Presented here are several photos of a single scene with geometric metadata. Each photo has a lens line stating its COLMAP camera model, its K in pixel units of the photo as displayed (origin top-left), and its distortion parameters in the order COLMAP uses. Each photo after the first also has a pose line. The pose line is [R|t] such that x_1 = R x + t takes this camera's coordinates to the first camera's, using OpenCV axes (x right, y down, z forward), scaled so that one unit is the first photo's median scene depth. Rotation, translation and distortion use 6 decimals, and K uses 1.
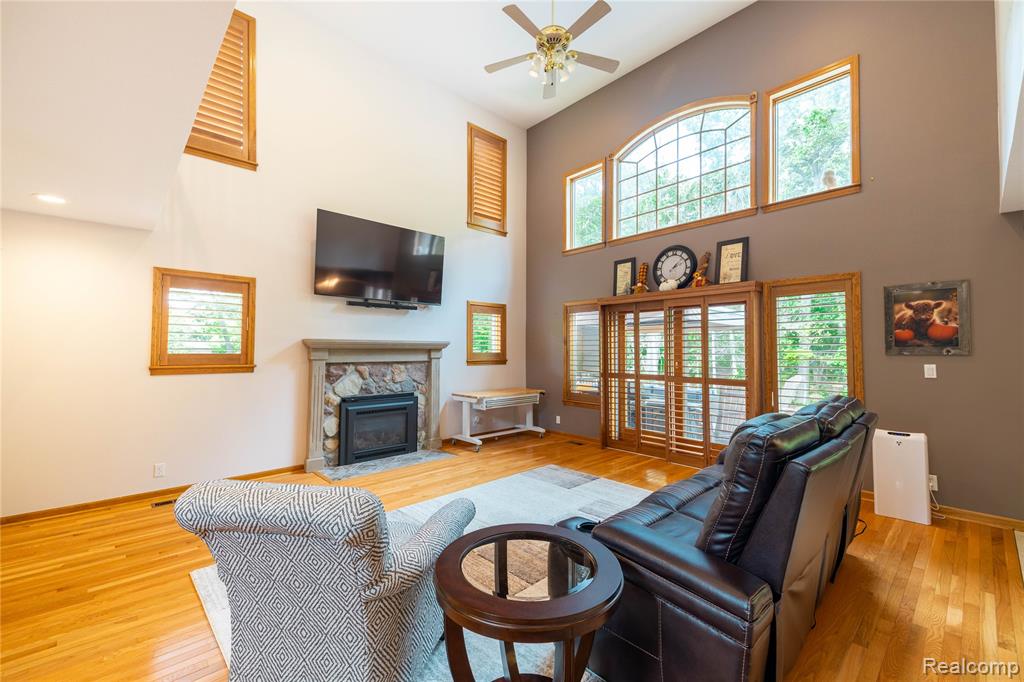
lens RADIAL K [[420.1, 0, 510.3], [0, 420.1, 338.8], [0, 0, 1]] dist [0.050360, -0.015612]
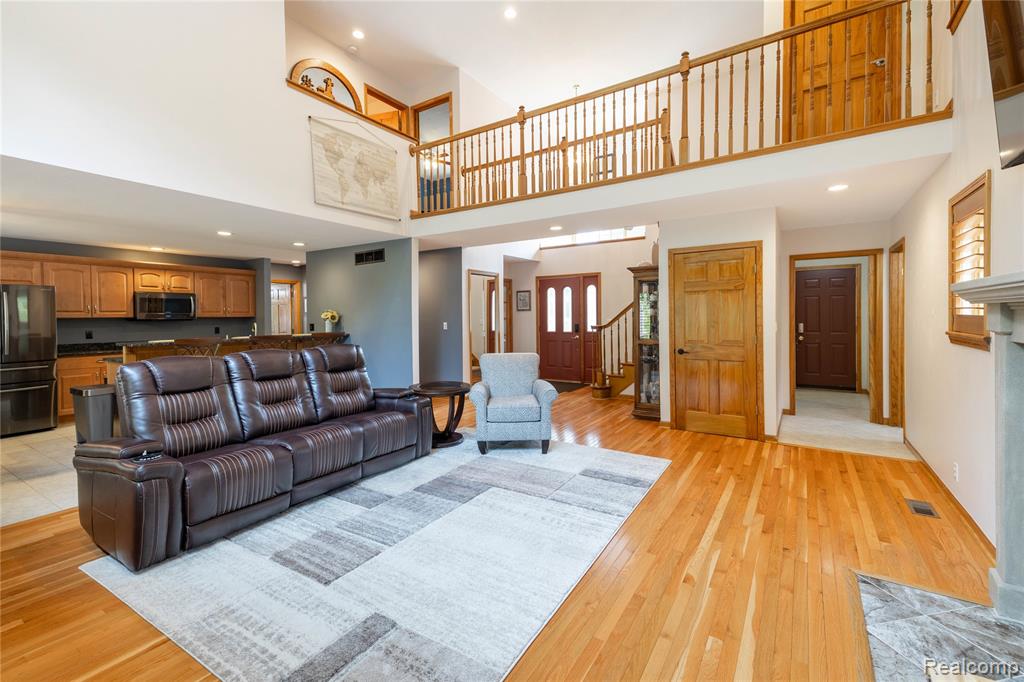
lens RADIAL K [[441.8, 0, 510.6], [0, 441.8, 321.6], [0, 0, 1]] dist [0.033081, -0.002538]
pose [[-0.970553, 0.011755, -0.240599, 0.088380], [0.015928, 0.999754, -0.015405, 0.036241], [0.240359, -0.018784, -0.970502, 1.224014]]
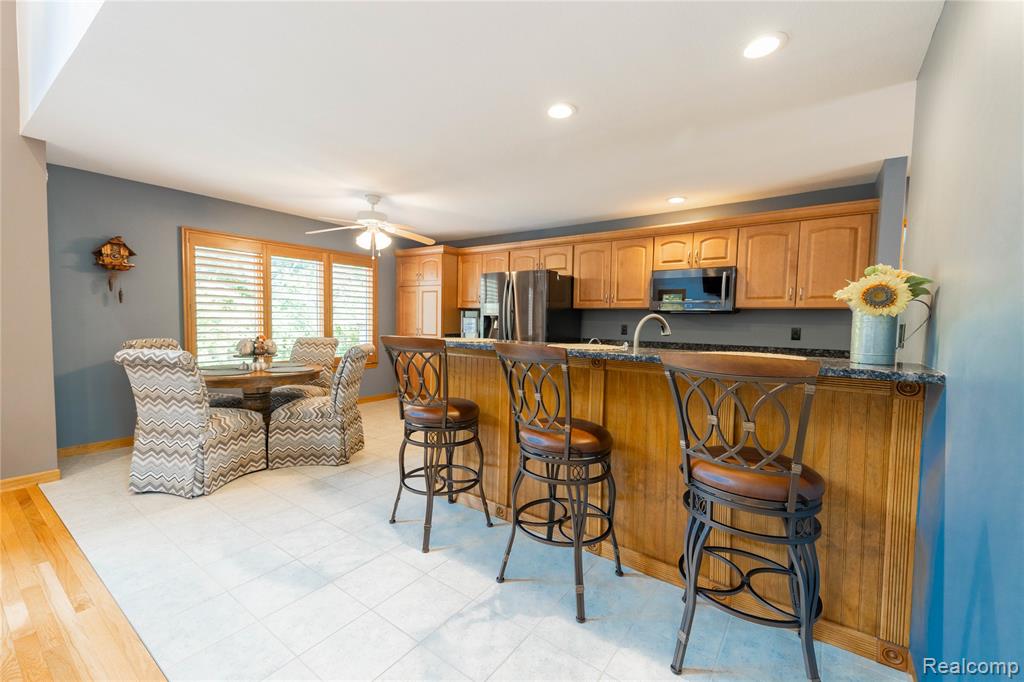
lens RADIAL K [[420.1, 0, 511.5], [0, 420.1, 337.6], [0, 0, 1]] dist [0.050360, -0.015612]
pose [[-0.192591, -0.053427, 0.979824, 0.034398], [-0.045812, 0.997917, 0.045409, 0.020957], [-0.980209, -0.036143, -0.194637, 0.122531]]
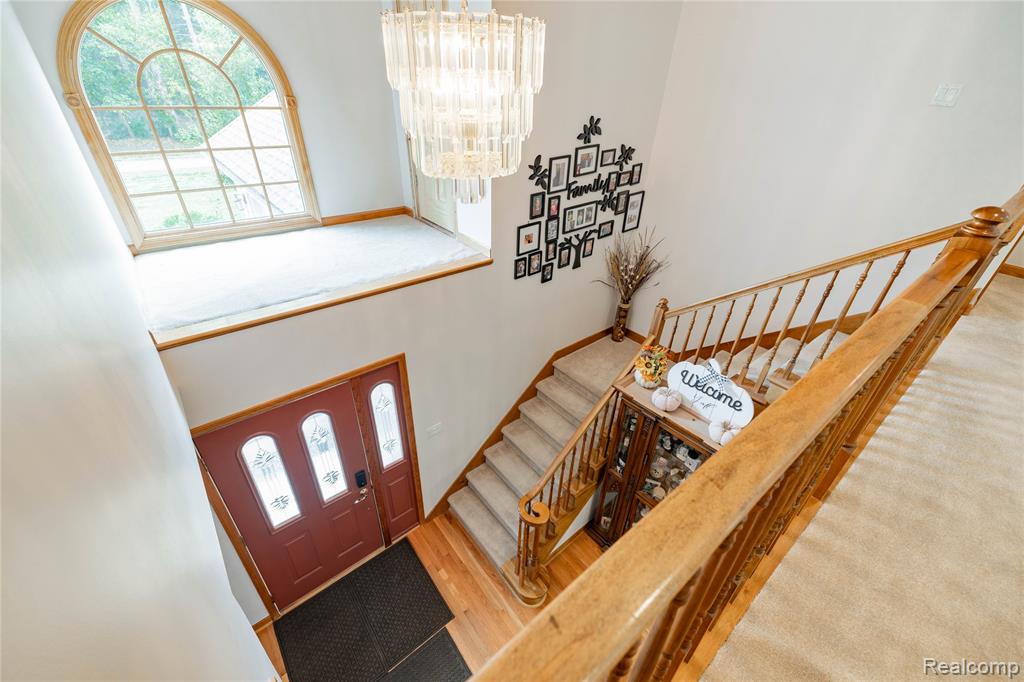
lens RADIAL K [[420.1, 0, 513.4], [0, 420.1, 332.6], [0, 0, 1]] dist [0.050360, -0.015612]
pose [[-0.055203, 0.526278, -0.848519, -0.113604], [-0.000942, 0.849787, 0.527126, -0.520767], [0.998475, 0.029898, -0.046415, -0.068860]]
